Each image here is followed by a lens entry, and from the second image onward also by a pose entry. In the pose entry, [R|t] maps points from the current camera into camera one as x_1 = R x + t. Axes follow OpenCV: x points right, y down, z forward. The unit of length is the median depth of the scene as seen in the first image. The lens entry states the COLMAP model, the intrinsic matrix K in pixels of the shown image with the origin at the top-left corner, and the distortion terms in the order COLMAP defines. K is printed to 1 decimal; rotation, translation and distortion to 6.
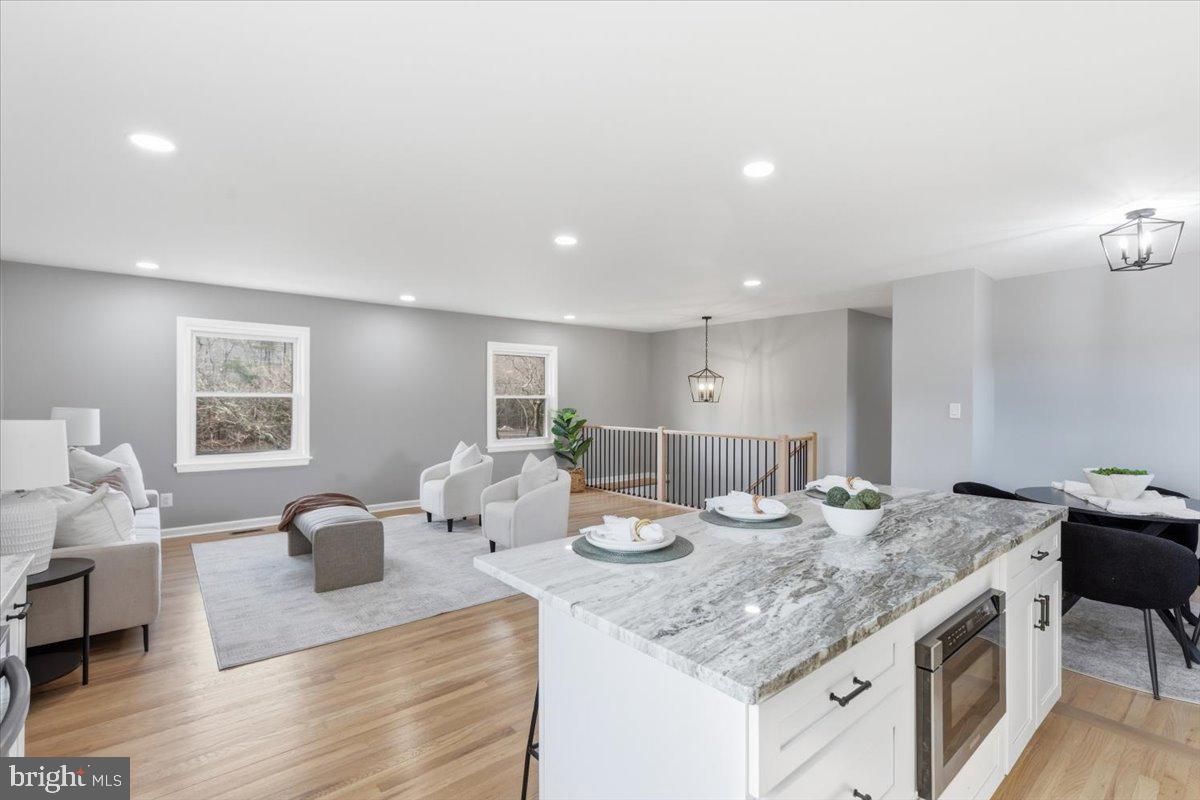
lens RADIAL K [[551.7, 0, 603.5], [0, 551.7, 401.3], [0, 0, 1]] dist [0.004392, -0.000322]
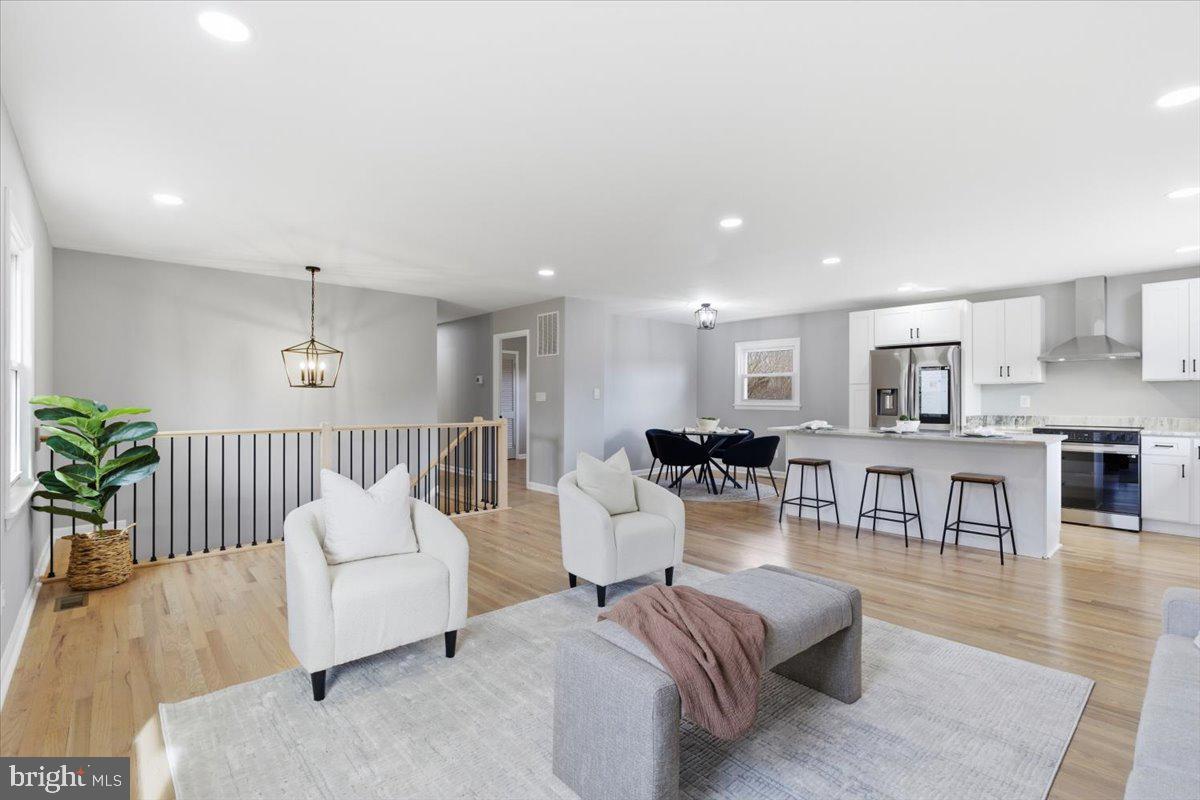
lens RADIAL K [[551.7, 0, 601.8], [0, 551.7, 399.3], [0, 0, 1]] dist [0.004392, -0.000322]
pose [[-0.042769, -0.004095, 0.999077, -0.733804], [0.003067, 0.999986, 0.004230, 0.020568], [-0.999080, 0.003245, -0.042756, 0.888818]]
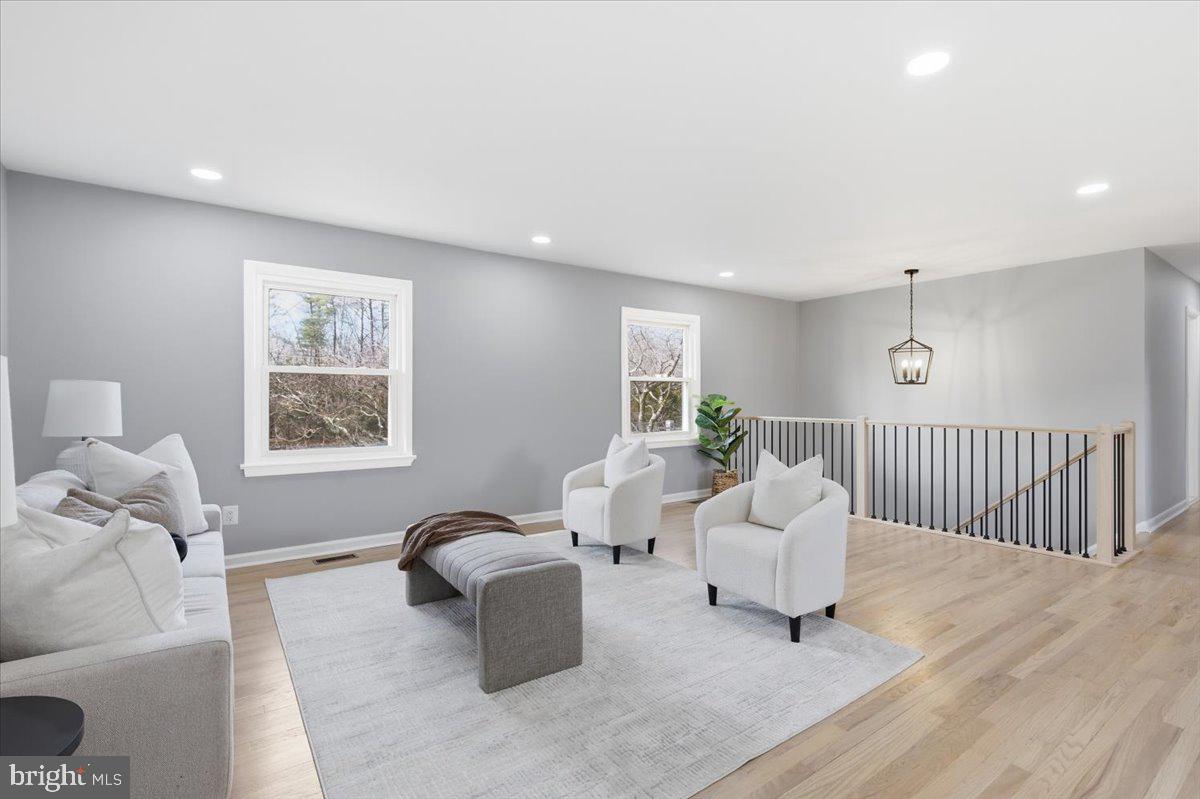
lens RADIAL K [[551.7, 0, 604.9], [0, 551.7, 397.9], [0, 0, 1]] dist [0.004392, -0.000322]
pose [[0.998048, -0.003275, -0.062359, -0.248366], [0.003103, 0.999991, -0.002860, 0.029122], [0.062368, 0.002661, 0.998050, 0.299879]]
